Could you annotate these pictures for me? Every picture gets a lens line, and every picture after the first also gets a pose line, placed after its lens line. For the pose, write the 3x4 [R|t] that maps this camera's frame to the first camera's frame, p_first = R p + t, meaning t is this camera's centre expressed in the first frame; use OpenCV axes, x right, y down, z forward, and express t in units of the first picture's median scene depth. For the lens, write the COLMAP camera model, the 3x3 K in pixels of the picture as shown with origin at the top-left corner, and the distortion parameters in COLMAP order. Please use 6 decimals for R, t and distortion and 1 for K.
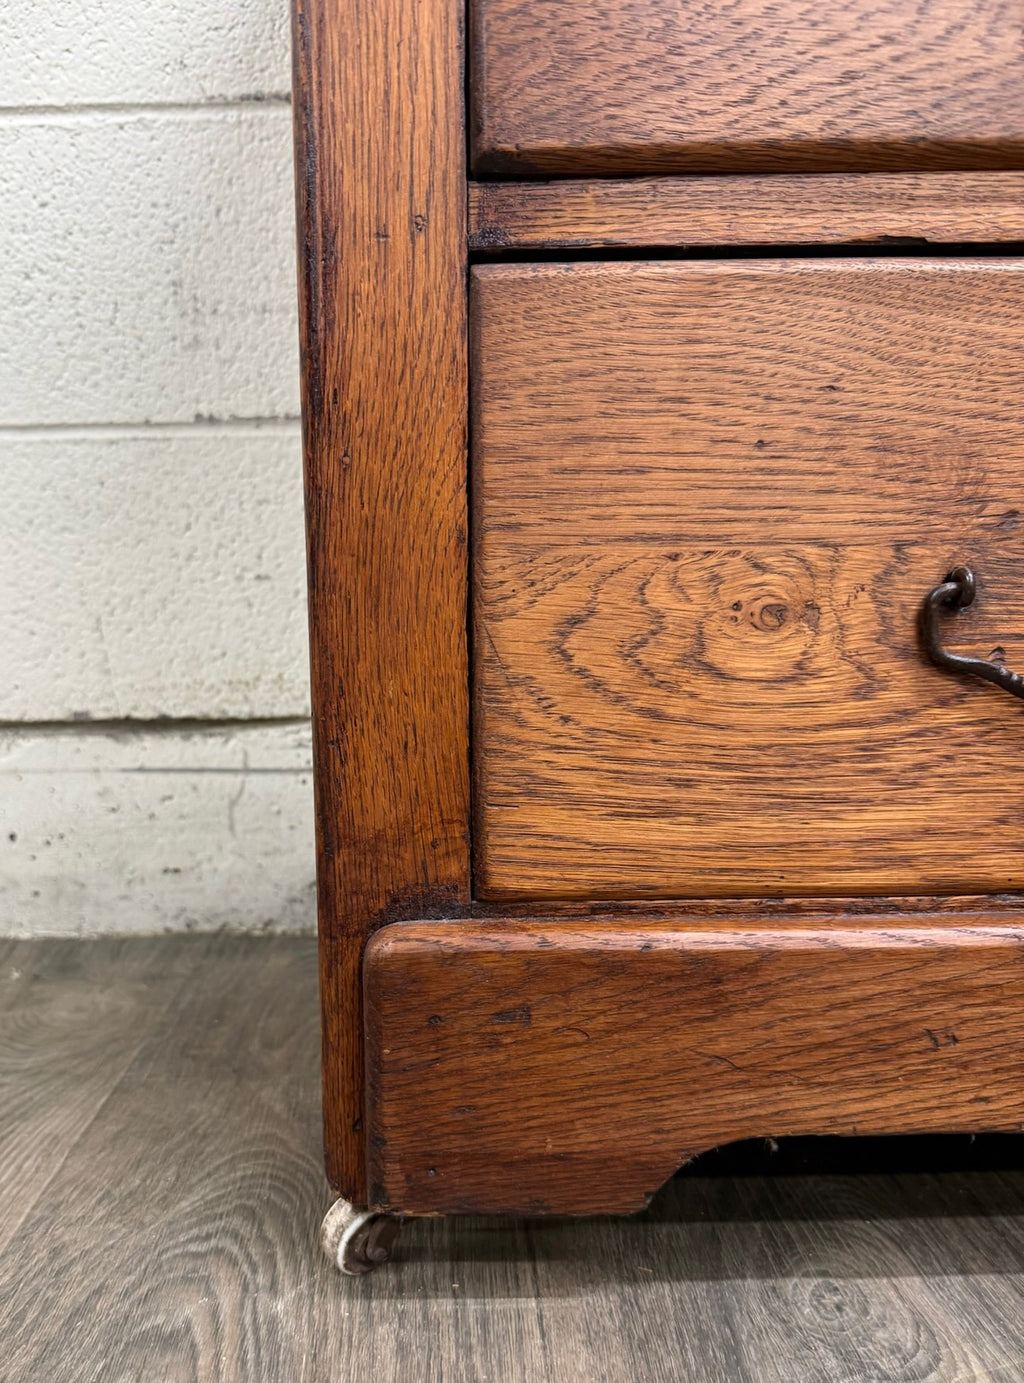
lens RADIAL K [[1162.8, 0, 413.0], [0, 1162.8, 801.3], [0, 0, 1]] dist [0.028253, -0.017342]
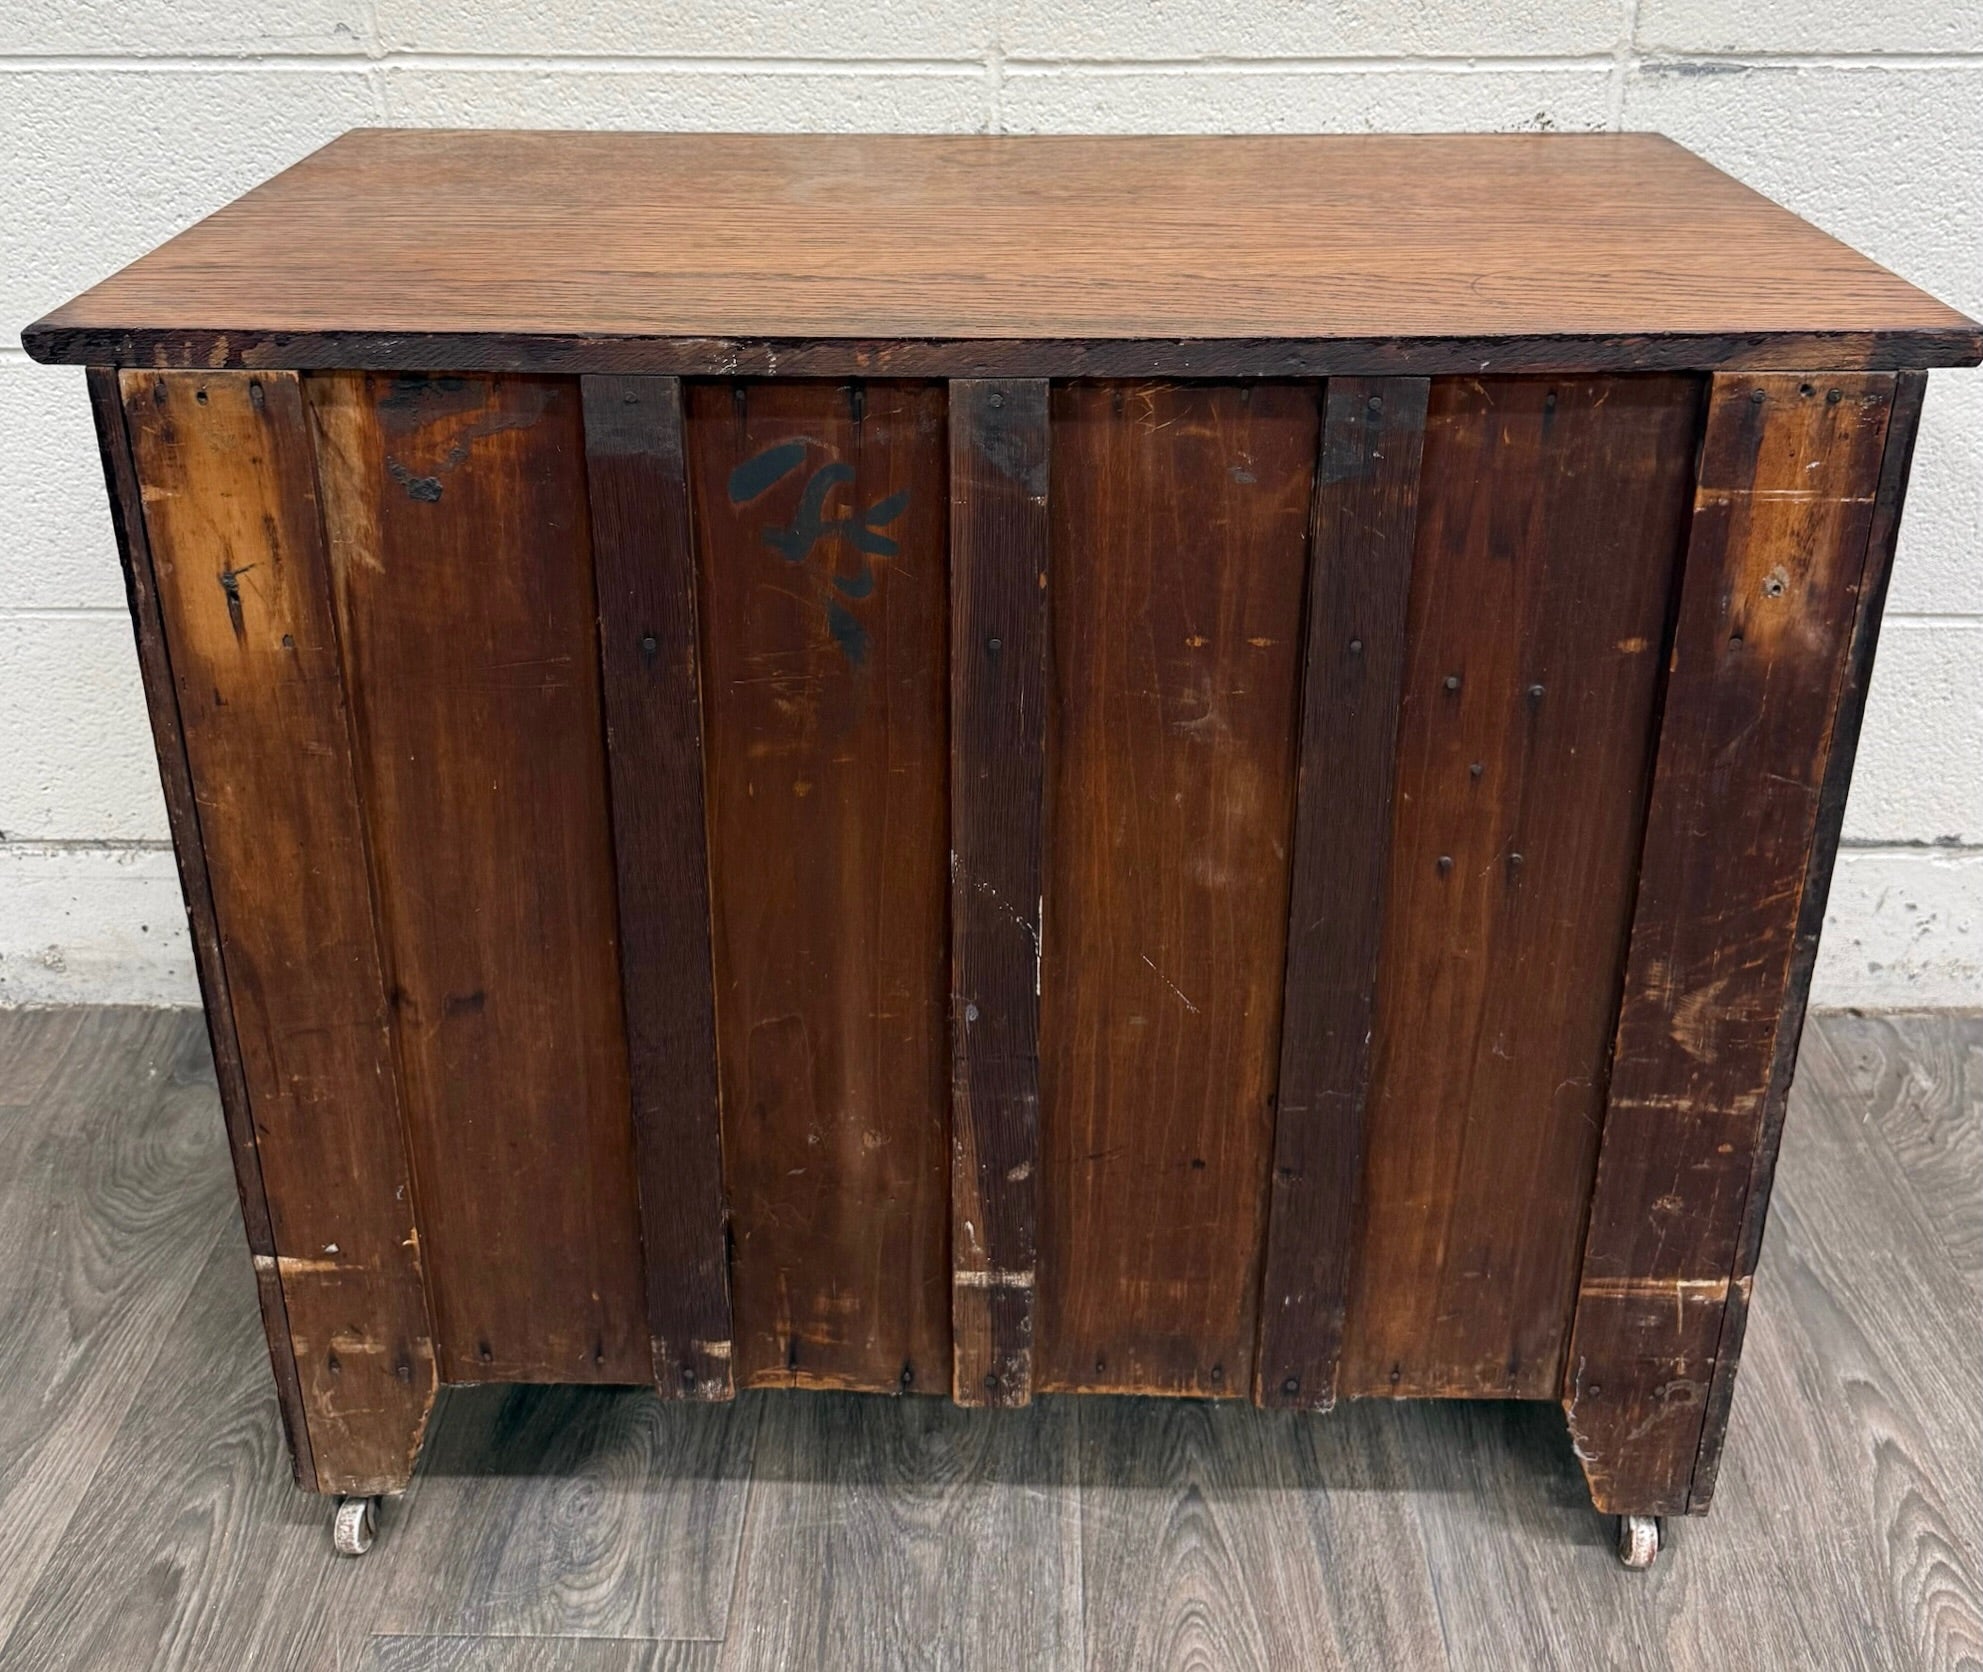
lens RADIAL K [[2001.3, 0, 984.2], [0, 2001.3, 533.1], [0, 0, 1]] dist [0.005838, 0.000000]
pose [[0.999814, 0.018981, -0.003289, 0.998391], [-0.017552, 0.967960, 0.250489, -1.835298], [0.007938, -0.250385, 0.968114, -1.624313]]
